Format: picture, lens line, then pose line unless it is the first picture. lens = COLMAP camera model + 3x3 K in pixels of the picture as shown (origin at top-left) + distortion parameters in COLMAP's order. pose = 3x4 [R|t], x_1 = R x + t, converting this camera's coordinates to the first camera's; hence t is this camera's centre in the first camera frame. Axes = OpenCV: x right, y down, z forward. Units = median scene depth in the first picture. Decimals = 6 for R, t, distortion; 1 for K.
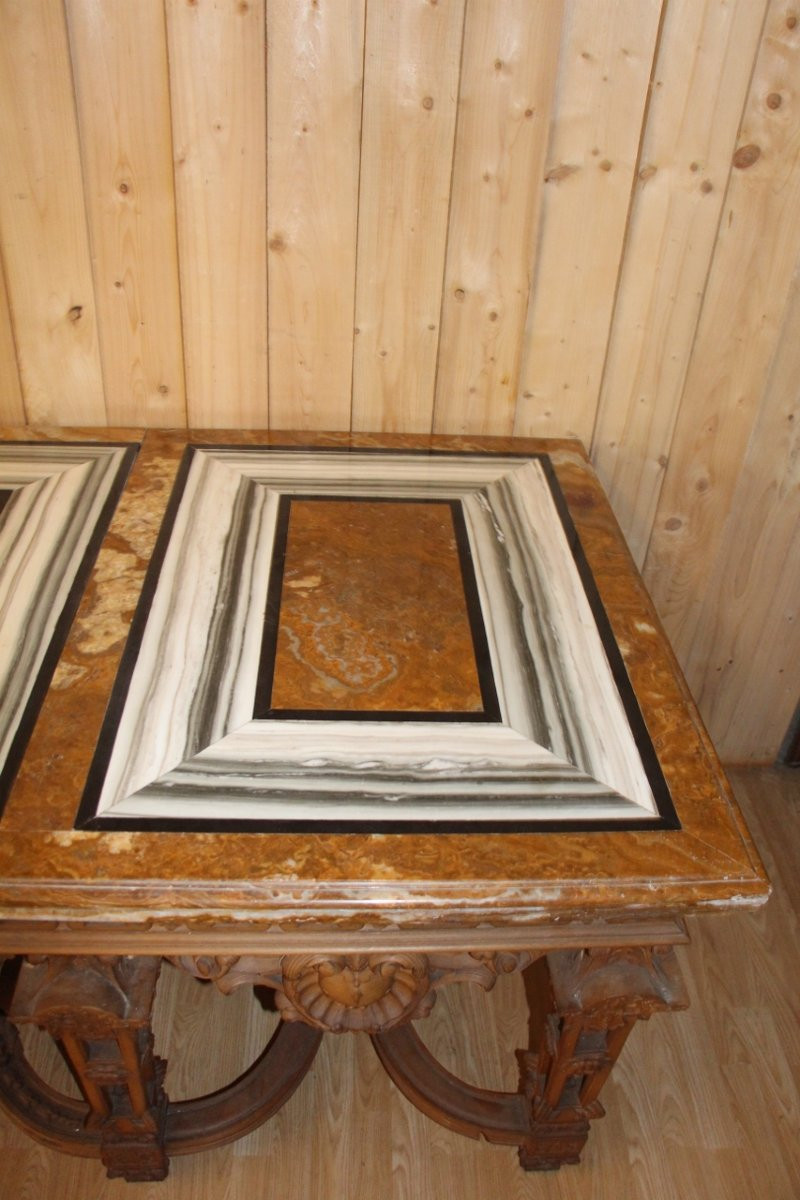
lens RADIAL K [[983.8, 0, 400.0], [0, 983.8, 600.0], [0, 0, 1]] dist [-0.175882, 0.151869]
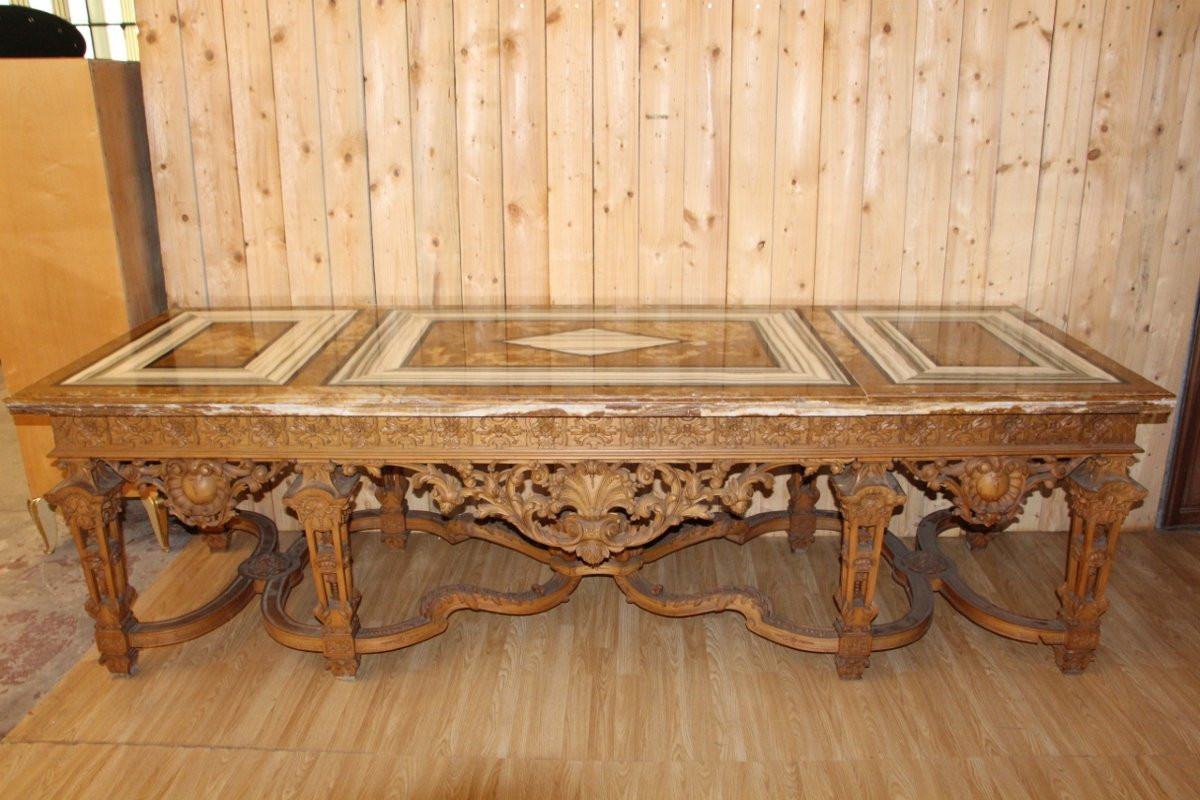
lens RADIAL K [[983.8, 0, 600.0], [0, 983.8, 400.0], [0, 0, 1]] dist [-0.175882, 0.151869]
pose [[0.996038, -0.040700, -0.079074, -0.525329], [0.014357, 0.951062, -0.308665, 0.611745], [0.087767, 0.306307, 0.947878, -0.820785]]
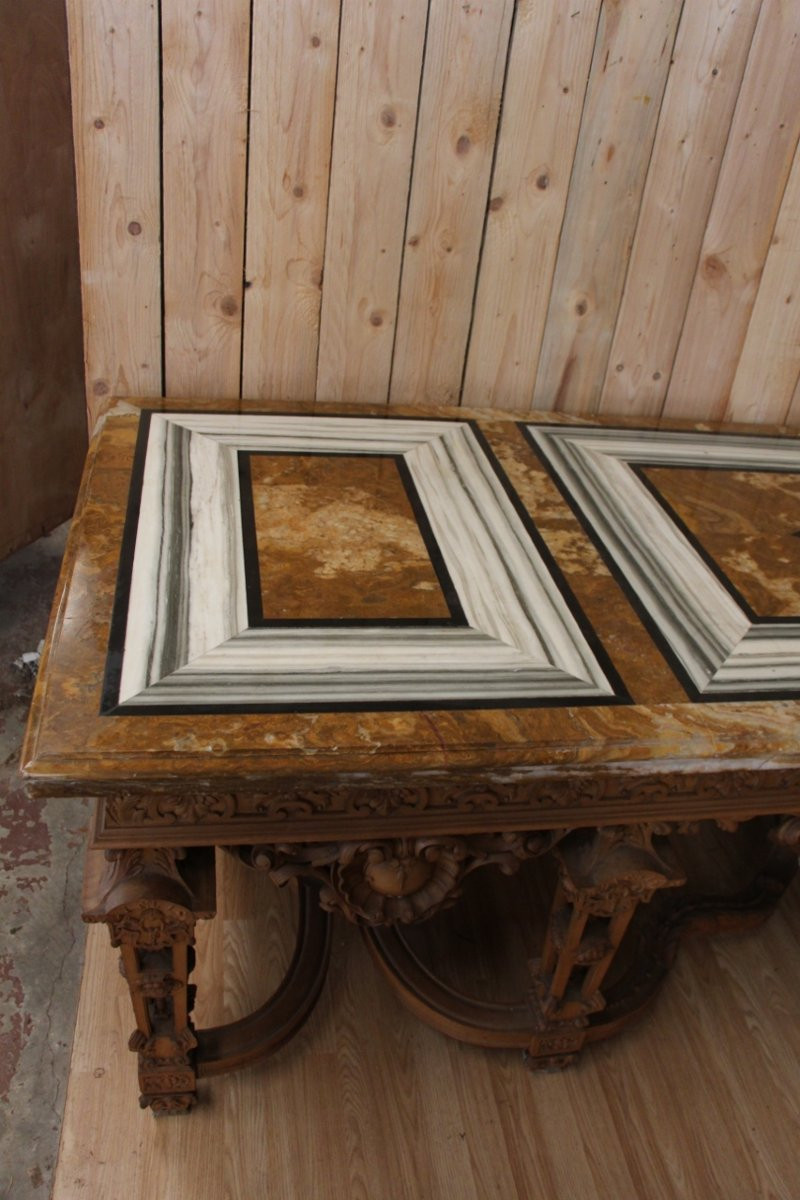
lens RADIAL K [[983.8, 0, 400.0], [0, 983.8, 600.0], [0, 0, 1]] dist [-0.175882, 0.151869]
pose [[0.992977, -0.019261, 0.116731, -1.375219], [0.023501, 0.999109, -0.035052, 0.072802], [-0.115952, 0.037550, 0.992545, -0.183520]]
